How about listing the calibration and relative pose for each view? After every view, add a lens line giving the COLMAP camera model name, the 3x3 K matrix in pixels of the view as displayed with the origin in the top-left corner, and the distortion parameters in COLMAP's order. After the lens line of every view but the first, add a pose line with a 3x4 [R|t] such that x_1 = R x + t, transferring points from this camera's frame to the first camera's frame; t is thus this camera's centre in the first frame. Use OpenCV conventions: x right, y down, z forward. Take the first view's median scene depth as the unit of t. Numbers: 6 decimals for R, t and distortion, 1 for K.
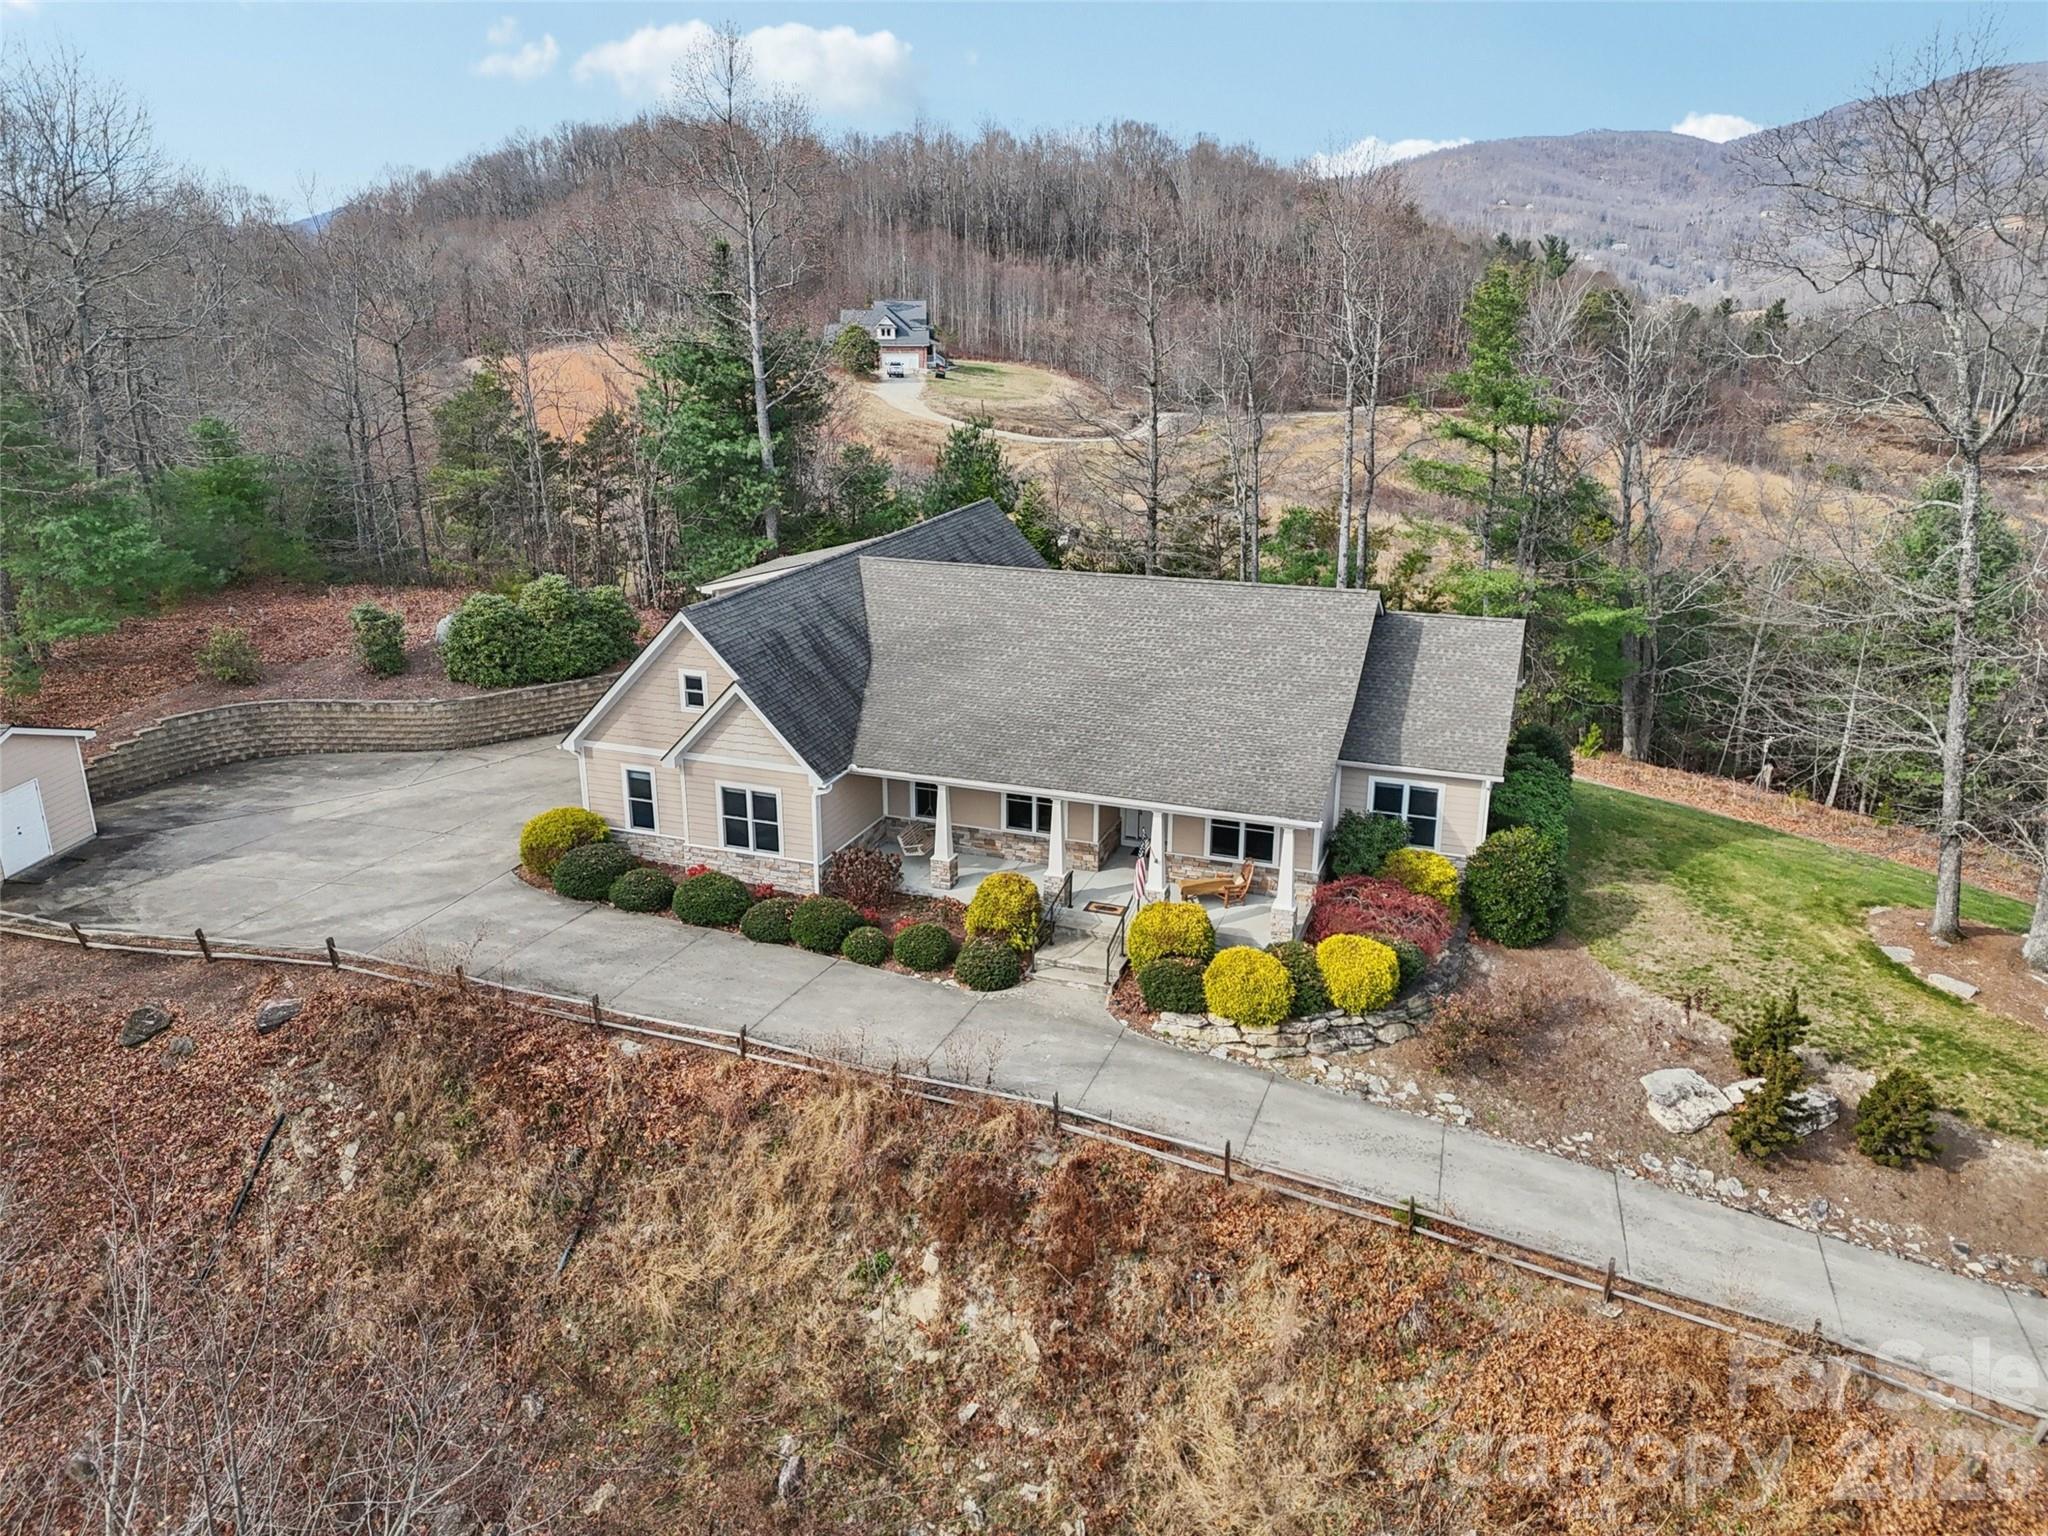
lens RADIAL K [[1478.4, 0, 1024.0], [0, 1478.4, 768.0], [0, 0, 1]] dist [0.040282, -0.001606]
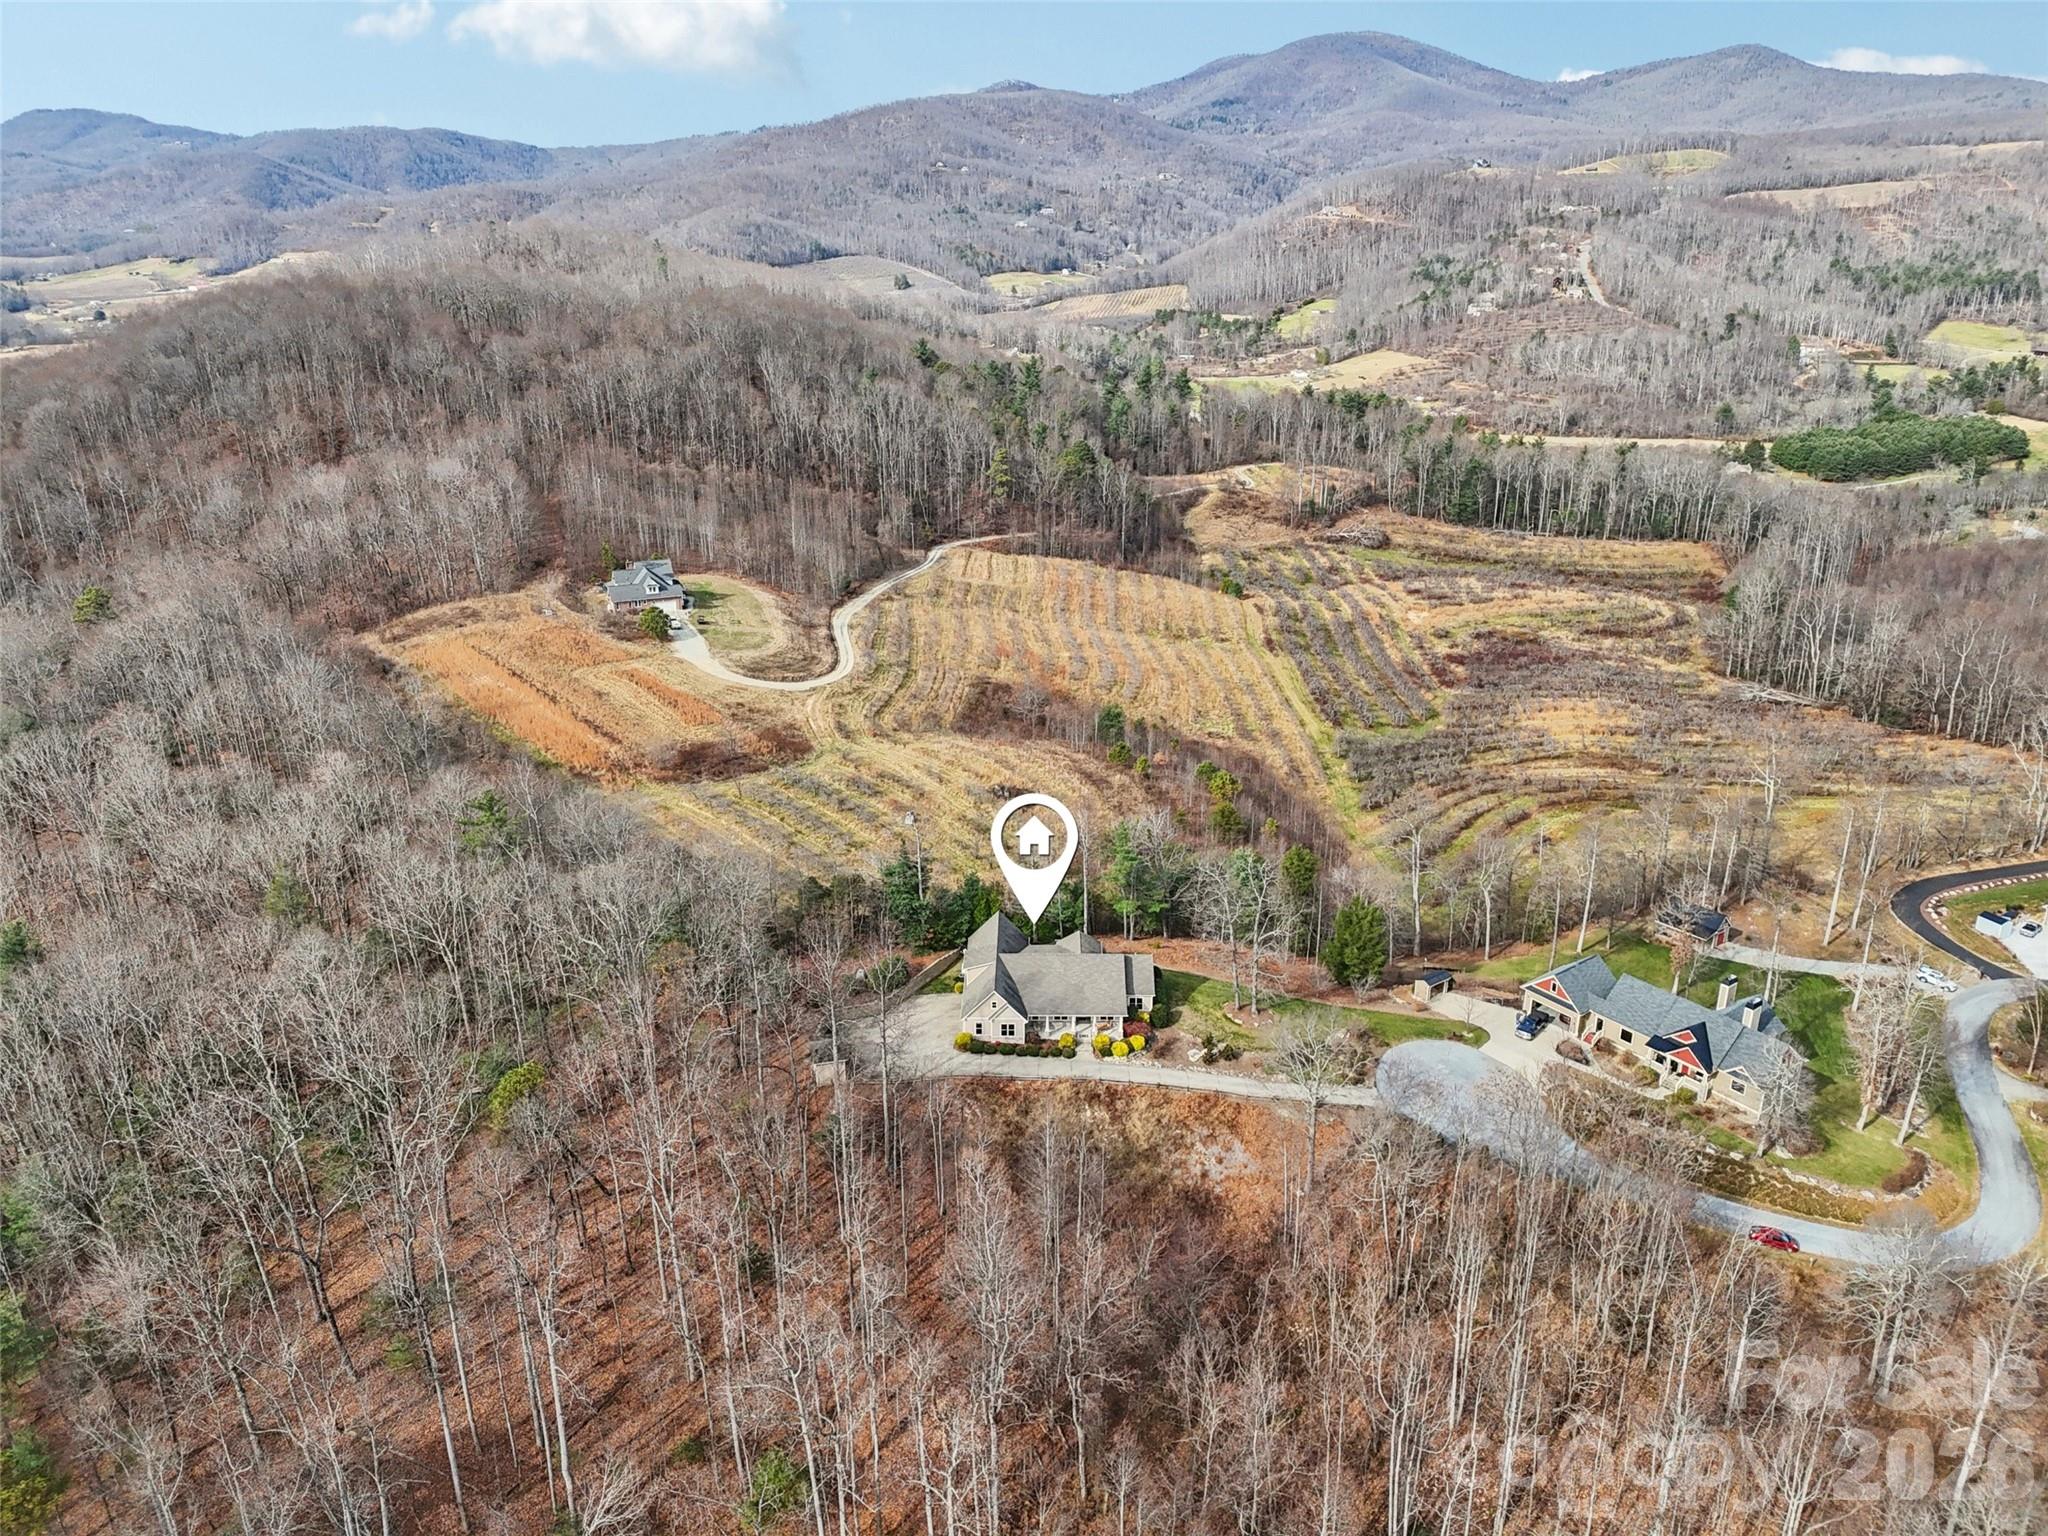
lens RADIAL K [[1433.1, 0, 1024.0], [0, 1433.1, 768.0], [0, 0, 1]] dist [0.071918, 0.000102]
pose [[0.940557, -0.120748, 0.317447, -1.646896], [0.108050, 0.992488, 0.057376, -1.158840], [-0.321990, -0.019665, 0.946539, -3.663672]]
